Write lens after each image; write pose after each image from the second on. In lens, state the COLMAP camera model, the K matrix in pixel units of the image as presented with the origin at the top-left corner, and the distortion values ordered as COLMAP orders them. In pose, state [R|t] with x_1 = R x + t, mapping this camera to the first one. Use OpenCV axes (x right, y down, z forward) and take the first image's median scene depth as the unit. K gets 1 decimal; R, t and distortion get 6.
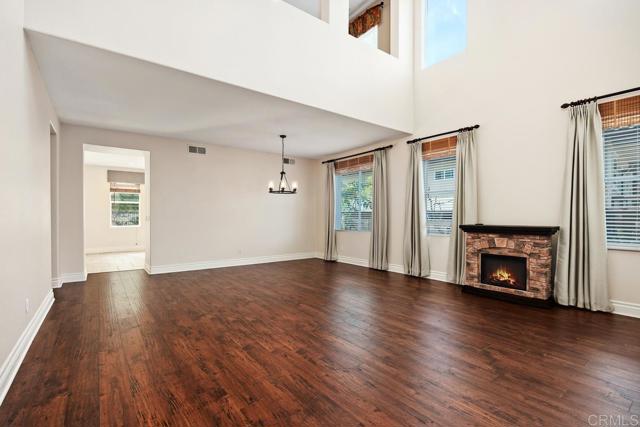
lens RADIAL K [[289.4, 0, 310.1], [0, 289.4, 218.9], [0, 0, 1]] dist [-0.010124, 0.001665]
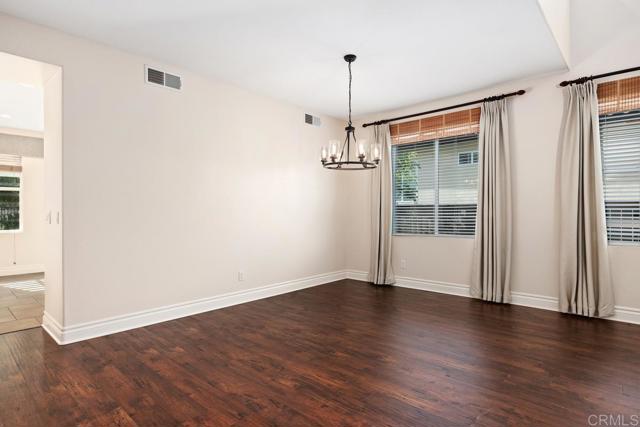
lens RADIAL K [[343.6, 0, 310.7], [0, 343.6, 213.7], [0, 0, 1]] dist [0.001688, -0.003222]
pose [[0.982448, -0.004193, 0.186491, -0.303093], [0.005033, 0.999979, -0.004033, -0.004847], [-0.186470, 0.004901, 0.982448, 0.444837]]
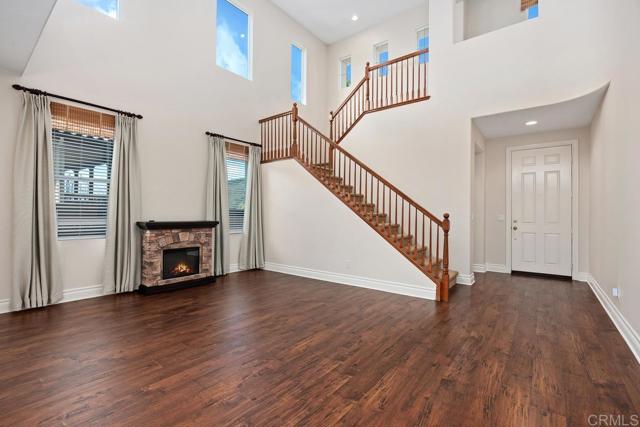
lens RADIAL K [[289.4, 0, 320.9], [0, 289.4, 213.7], [0, 0, 1]] dist [-0.010124, 0.001665]
pose [[-0.268329, -0.001556, 0.963326, -0.412914], [0.002482, 0.999994, 0.002306, -0.005708], [-0.963324, 0.003009, -0.268324, 0.591049]]
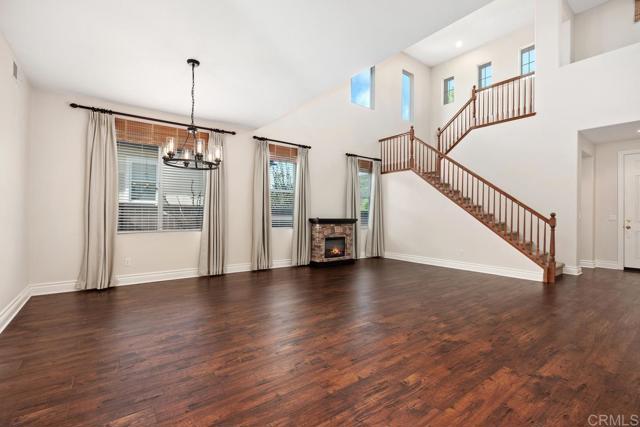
lens RADIAL K [[289.4, 0, 319.3], [0, 289.4, 214.2], [0, 0, 1]] dist [-0.010124, 0.001665]
pose [[-0.004247, 0.003100, 0.999986, -0.694117], [0.000137, 0.999995, -0.003100, 0.003558], [-0.999991, 0.000124, -0.004247, 0.826708]]
